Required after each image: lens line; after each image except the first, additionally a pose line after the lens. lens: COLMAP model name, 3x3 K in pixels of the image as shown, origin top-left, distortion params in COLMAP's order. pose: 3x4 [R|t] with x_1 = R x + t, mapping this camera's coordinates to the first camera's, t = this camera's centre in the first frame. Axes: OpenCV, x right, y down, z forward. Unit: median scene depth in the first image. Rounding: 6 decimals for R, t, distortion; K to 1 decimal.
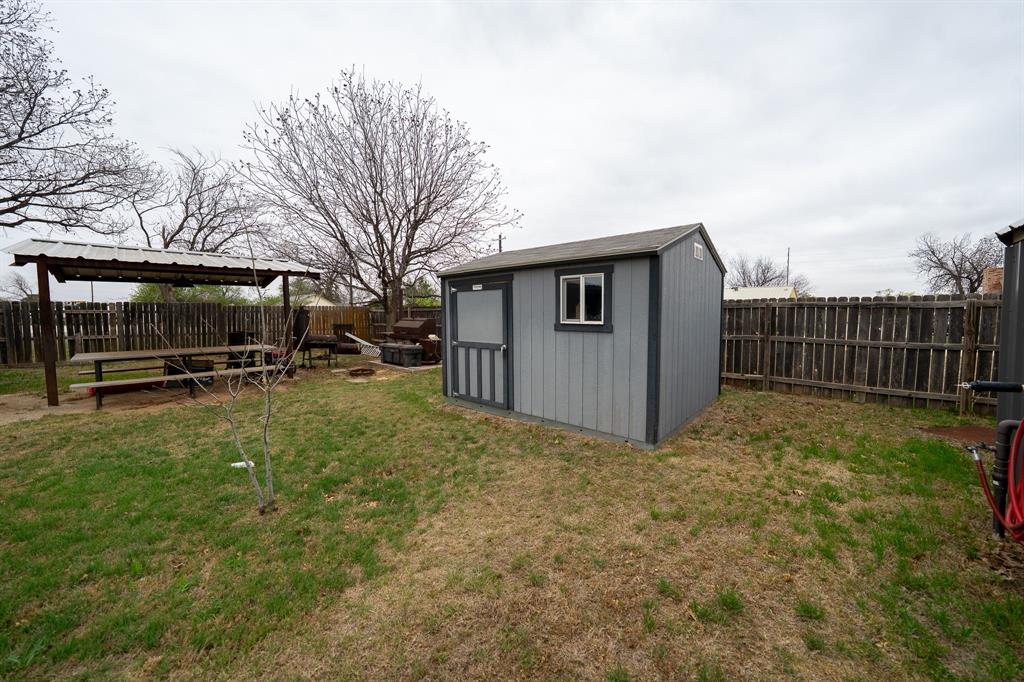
lens RADIAL K [[384.7, 0, 514.3], [0, 384.7, 335.4], [0, 0, 1]] dist [0.065733, 0.000027]
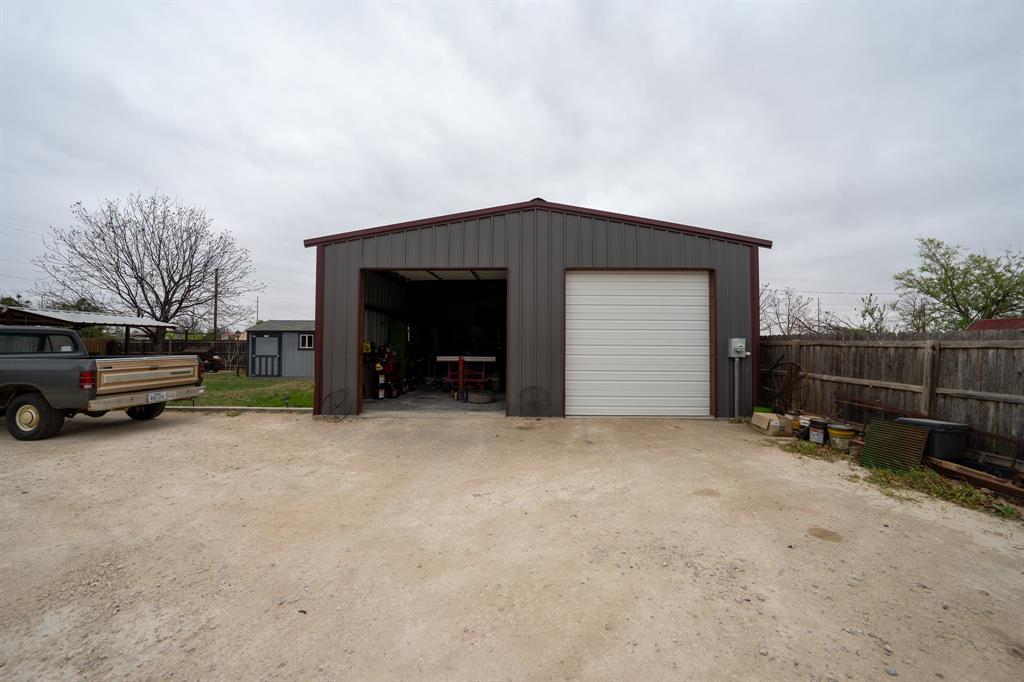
lens RADIAL K [[355.7, 0, 514.6], [0, 355.7, 335.1], [0, 0, 1]] dist [-0.031277, 0.006860]
pose [[0.756643, 0.023410, 0.653409, -0.406927], [0.032836, 0.996737, -0.073734, 0.124718], [-0.653003, 0.077246, 0.753405, -2.210796]]
